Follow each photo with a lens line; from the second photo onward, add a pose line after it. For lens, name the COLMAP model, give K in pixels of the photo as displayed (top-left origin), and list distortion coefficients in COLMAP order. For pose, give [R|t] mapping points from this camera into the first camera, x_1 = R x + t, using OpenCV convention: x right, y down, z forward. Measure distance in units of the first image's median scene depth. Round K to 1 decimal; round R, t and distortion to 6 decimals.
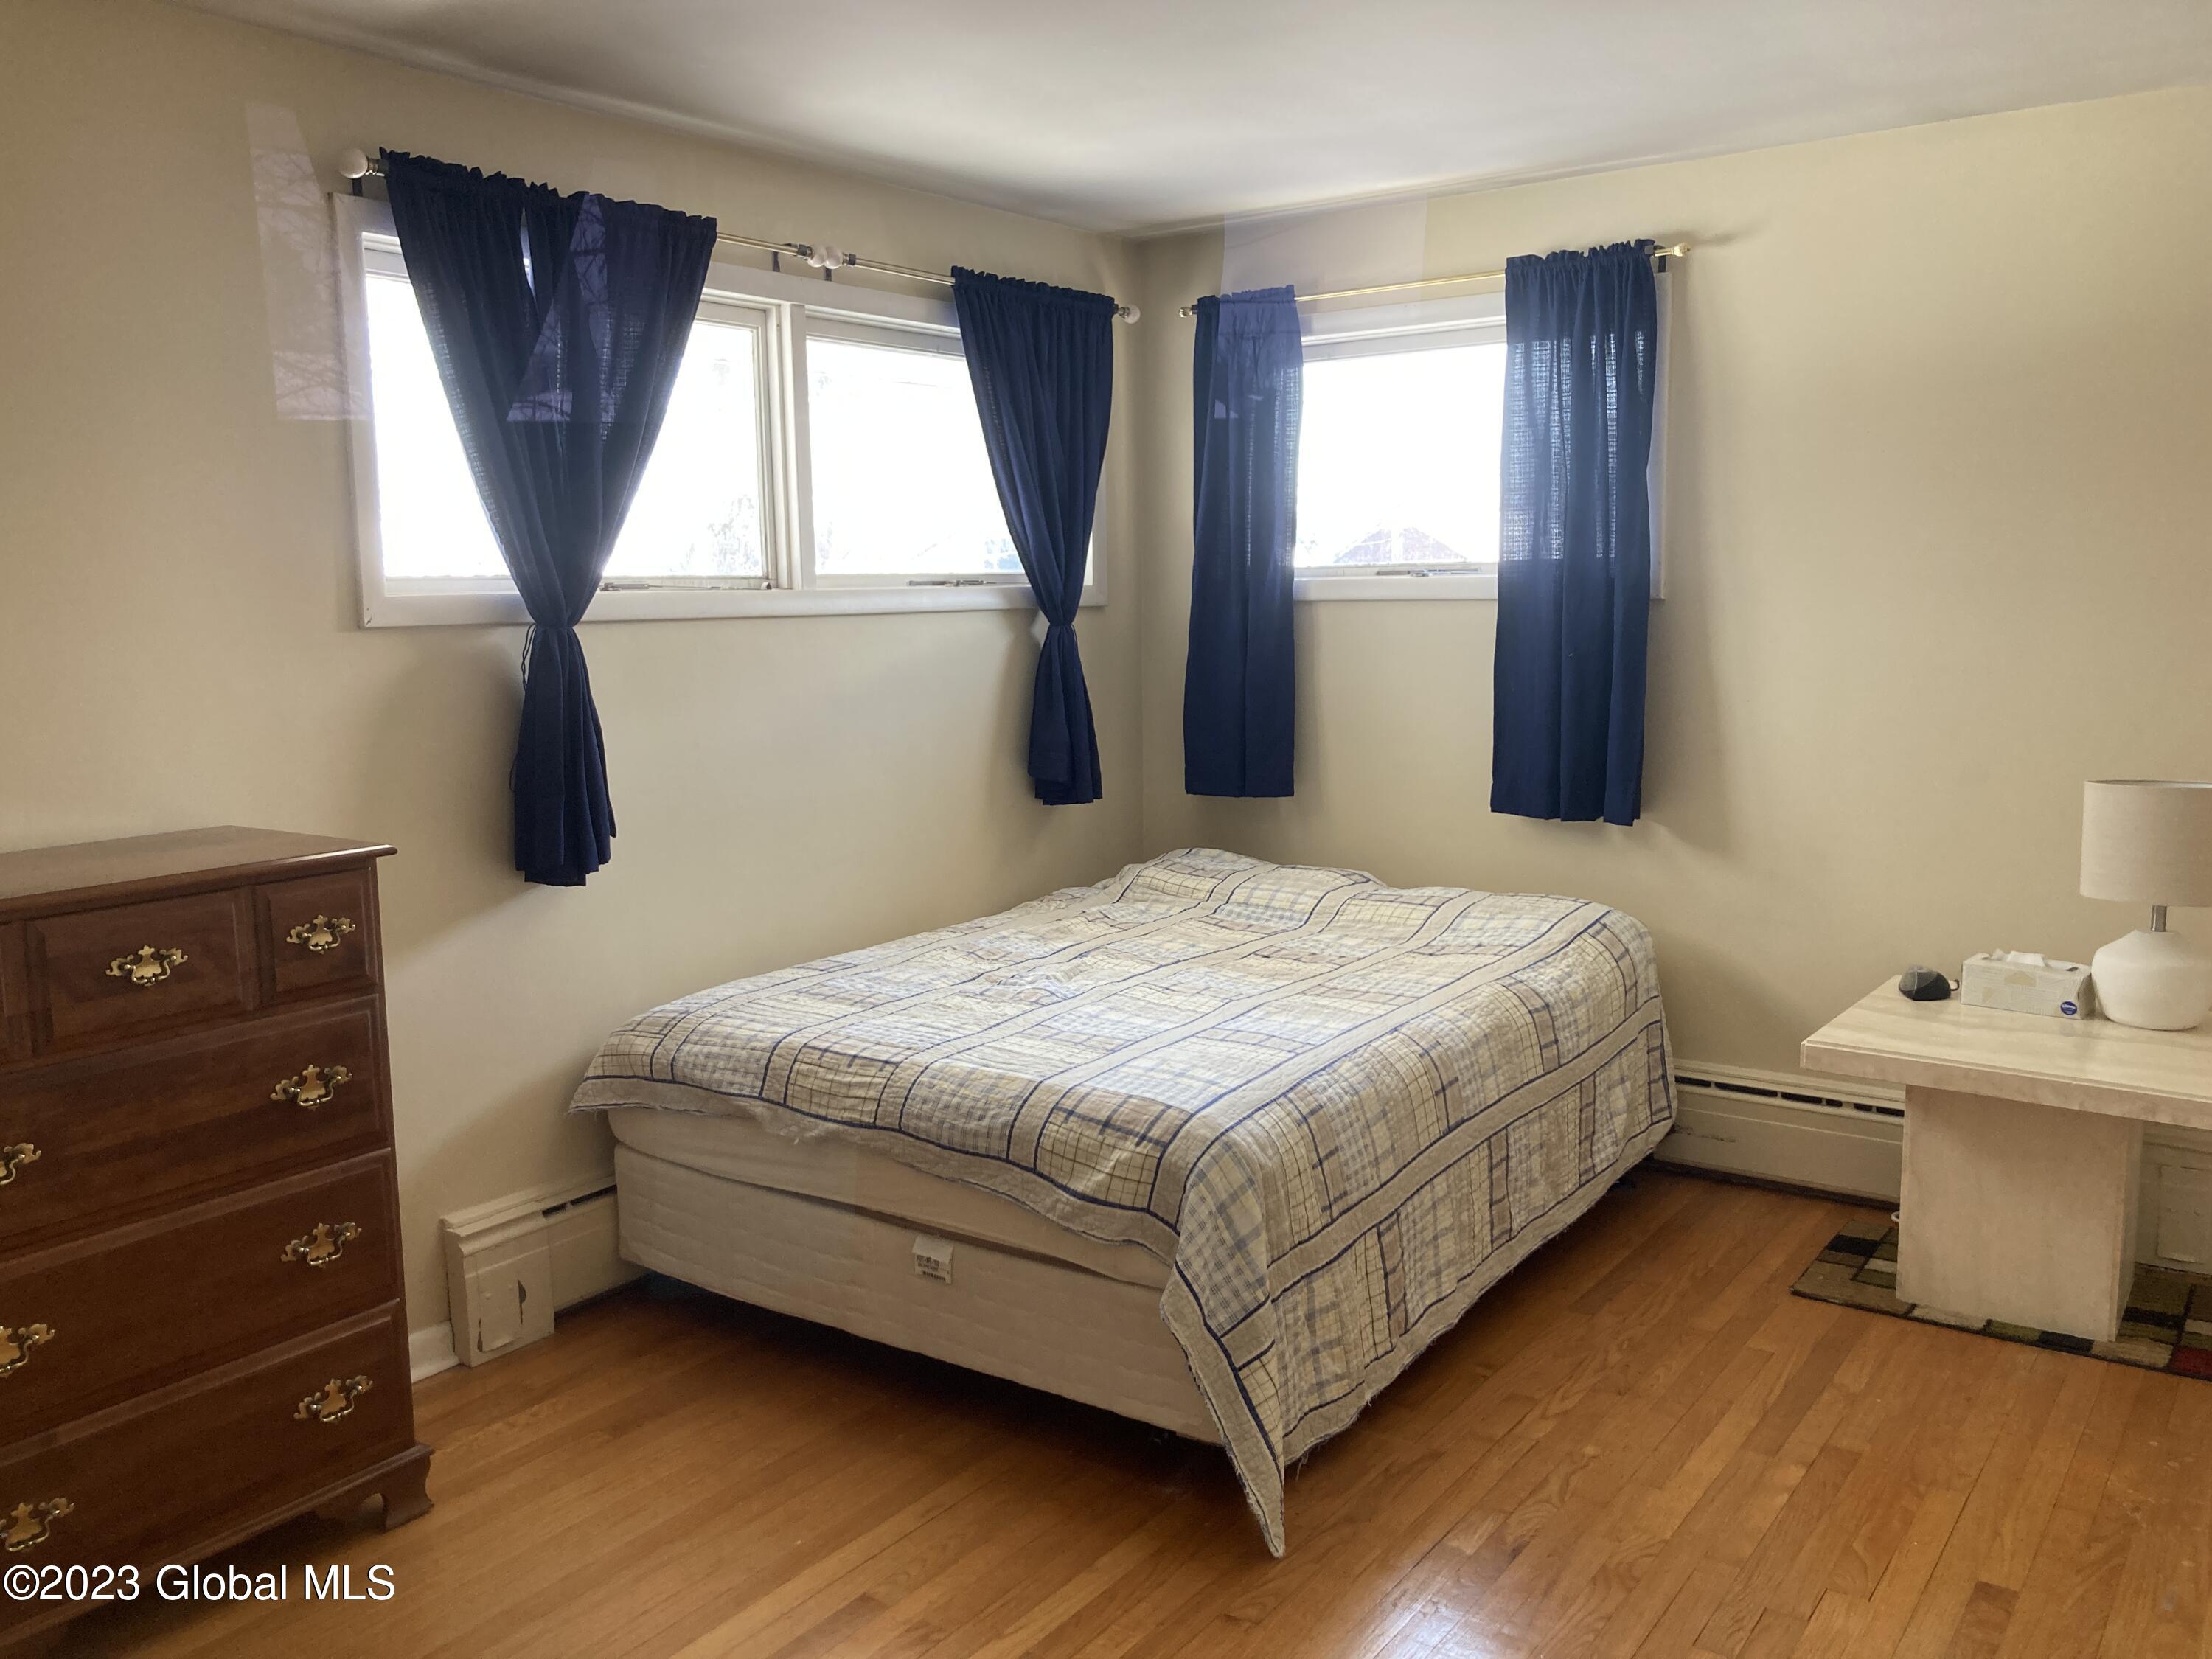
lens RADIAL K [[1813.2, 0, 1072.1], [0, 1813.2, 832.0], [0, 0, 1]] dist [0.025566, -0.007583]
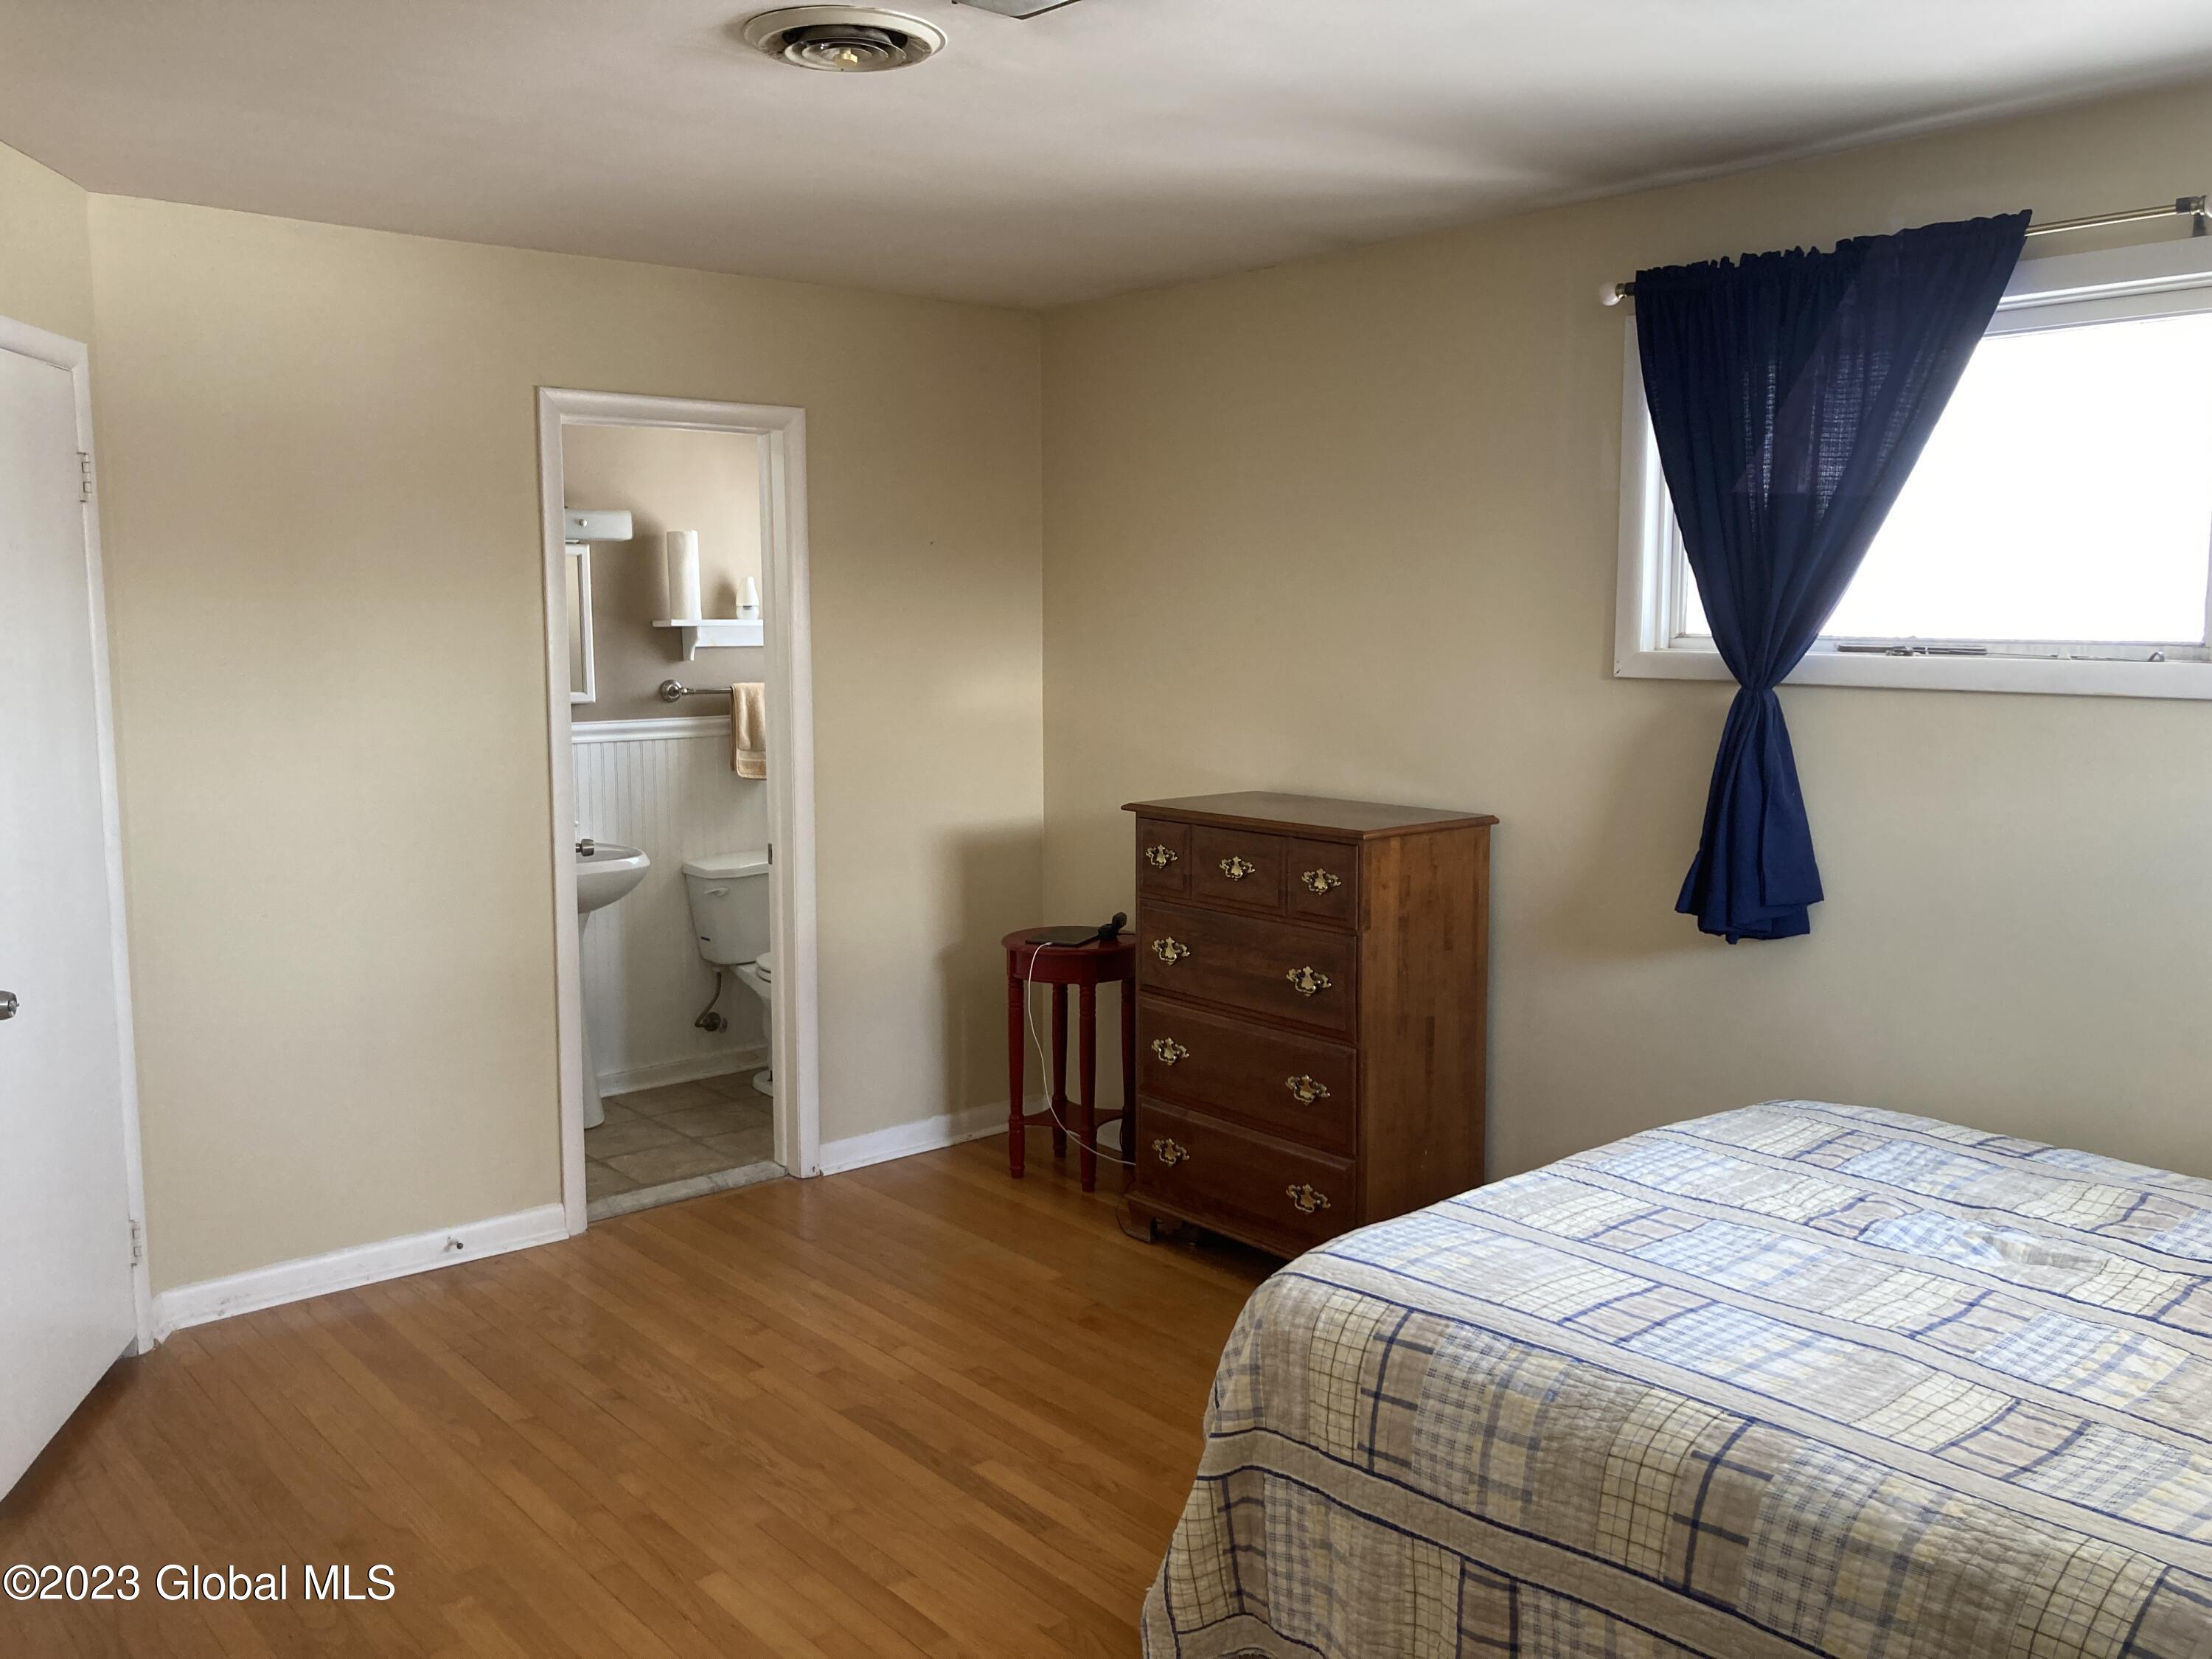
lens RADIAL K [[1813.2, 0, 1072.1], [0, 1813.2, 832.0], [0, 0, 1]] dist [0.025566, -0.007583]
pose [[-0.238382, 0.145613, -0.960193, 0.861932], [-0.123714, 0.976088, 0.178738, -0.183318], [0.963259, 0.161397, -0.214667, 0.940401]]
